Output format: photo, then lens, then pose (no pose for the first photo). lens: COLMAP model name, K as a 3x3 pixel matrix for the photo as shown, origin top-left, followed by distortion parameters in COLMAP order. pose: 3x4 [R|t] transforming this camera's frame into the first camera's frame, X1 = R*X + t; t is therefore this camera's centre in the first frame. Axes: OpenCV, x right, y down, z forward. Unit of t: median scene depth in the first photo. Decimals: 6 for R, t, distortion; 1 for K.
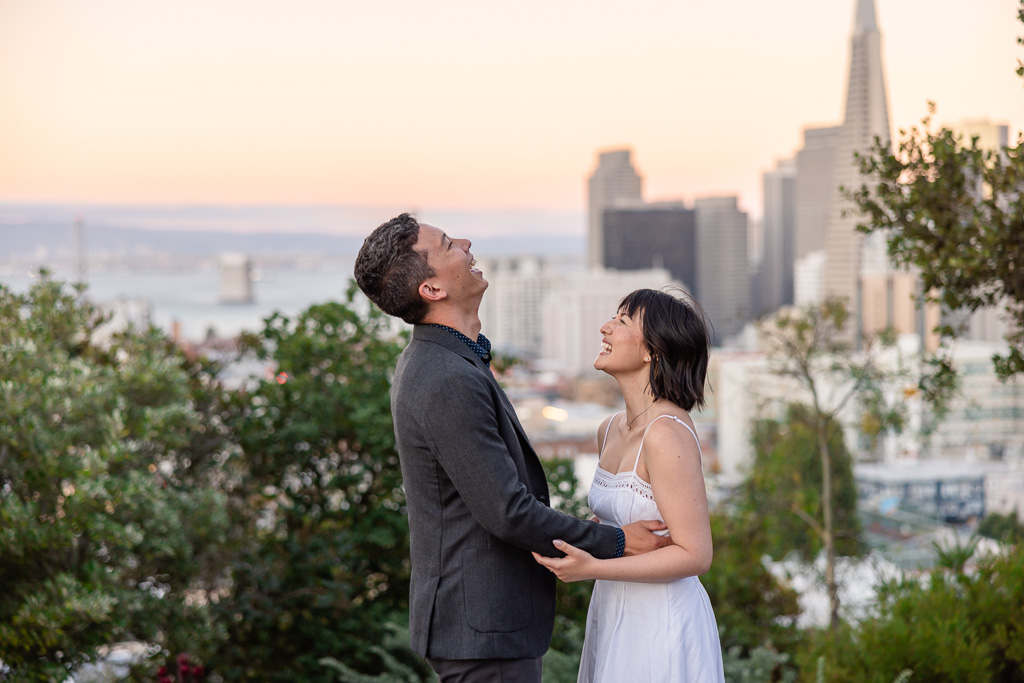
lens RADIAL K [[1759.4, 0, 509.7], [0, 1759.4, 323.6], [0, 0, 1]] dist [0.001168, -0.047126]
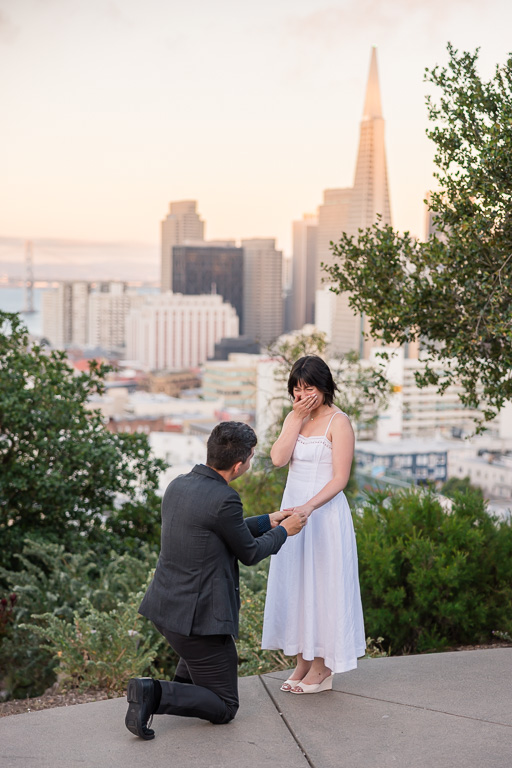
lens RADIAL K [[1319.6, 0, 256.1], [0, 1319.6, 419.0], [0, 0, 1]] dist [0.001168, -0.047126]
pose [[0.992943, 0.014998, 0.117641, -0.004979], [-0.022582, 0.997733, 0.063401, -0.010819], [-0.116423, -0.065610, 0.991030, -0.144059]]
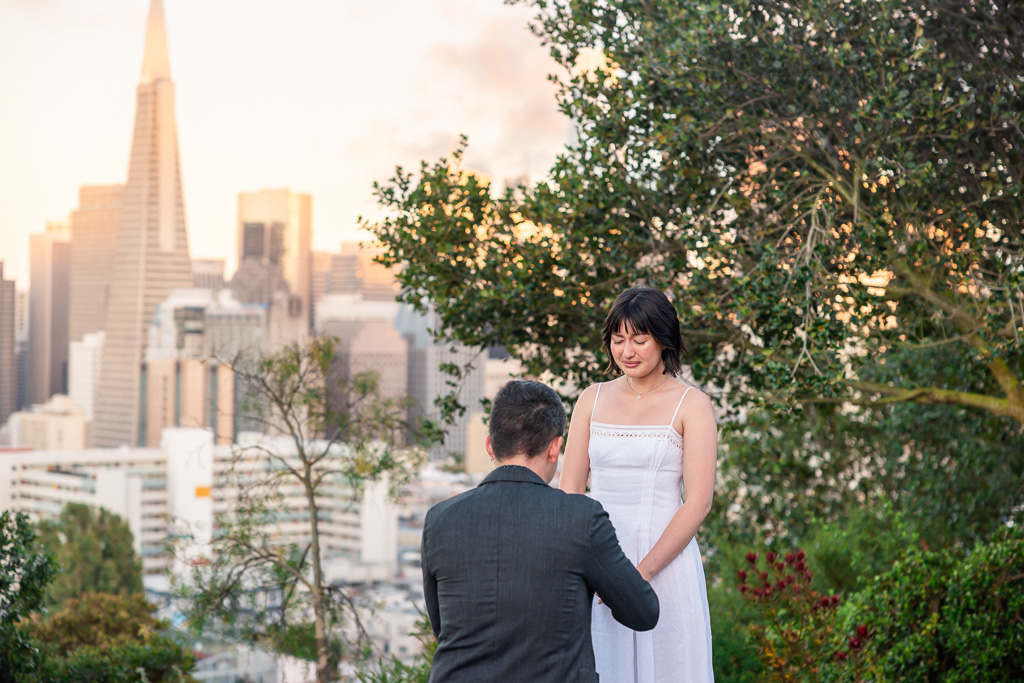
lens RADIAL K [[2021.2, 0, 513.9], [0, 2021.2, 343.7], [0, 0, 1]] dist [-0.019170, 0.214152]
pose [[0.929815, 0.024245, 0.367228, -0.118562], [-0.011551, 0.999259, -0.036725, 0.026722], [-0.367846, 0.029906, 0.929406, -0.049180]]
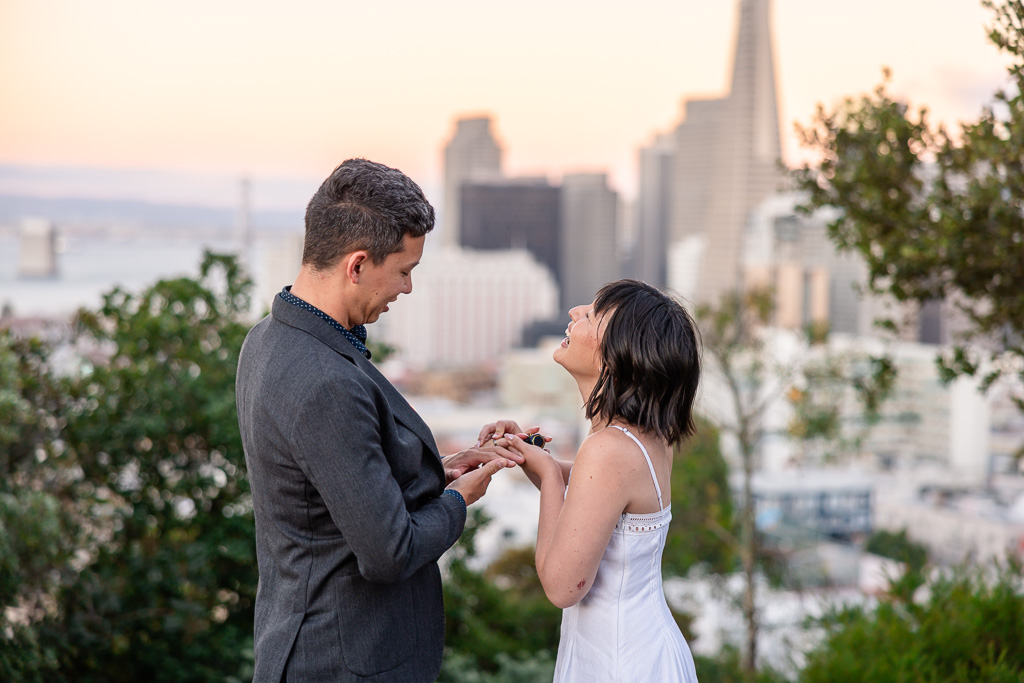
lens RADIAL K [[1974.5, 0, 516.8], [0, 1974.5, 305.9], [0, 0, 1]] dist [-0.011818, 0.203557]
pose [[0.996217, 0.023878, 0.083554, -0.019935], [-0.023712, 0.999714, -0.002979, 0.000968], [-0.083601, 0.000987, 0.996499, 0.021611]]
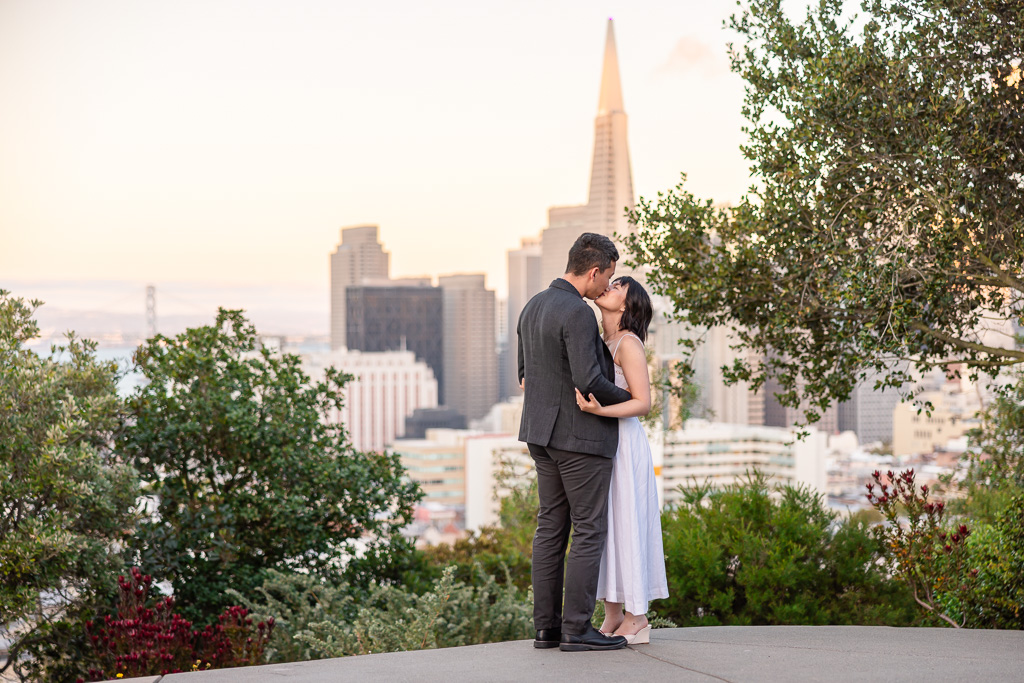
lens RADIAL K [[1786.3, 0, 510.2], [0, 1786.3, 339.9], [0, 0, 1]] dist [0.002451, -0.082237]
pose [[0.989739, 0.007006, 0.142715, -0.071384], [-0.001966, 0.999370, -0.035428, 0.043224], [-0.142873, 0.034784, 0.989130, -0.284721]]
